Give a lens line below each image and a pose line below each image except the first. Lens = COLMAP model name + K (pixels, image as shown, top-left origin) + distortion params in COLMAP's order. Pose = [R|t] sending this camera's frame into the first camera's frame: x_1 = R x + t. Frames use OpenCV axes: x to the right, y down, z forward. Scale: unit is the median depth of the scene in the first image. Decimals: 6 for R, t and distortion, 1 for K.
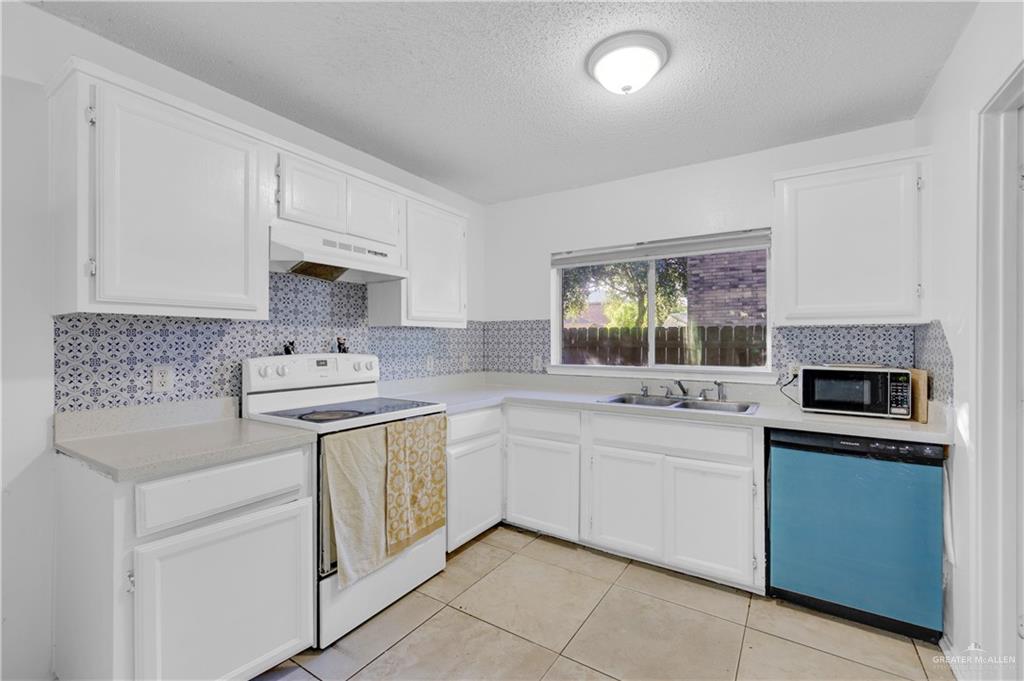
lens RADIAL K [[434.7, 0, 517.2], [0, 434.7, 339.3], [0, 0, 1]] dist [0.002470, 0.000148]
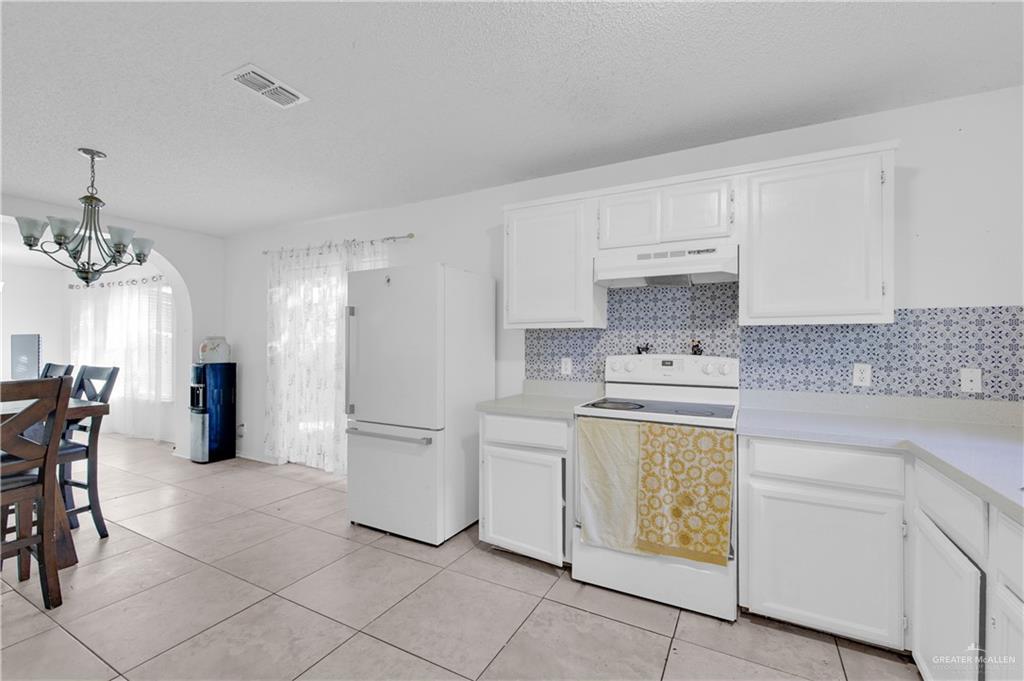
lens RADIAL K [[434.7, 0, 516.9], [0, 434.7, 344.4], [0, 0, 1]] dist [0.002470, 0.000148]
pose [[0.078429, -0.001124, -0.996919, 0.648615], [0.000588, 0.999999, -0.001081, 0.008586], [0.996919, -0.000502, 0.078430, 0.565078]]
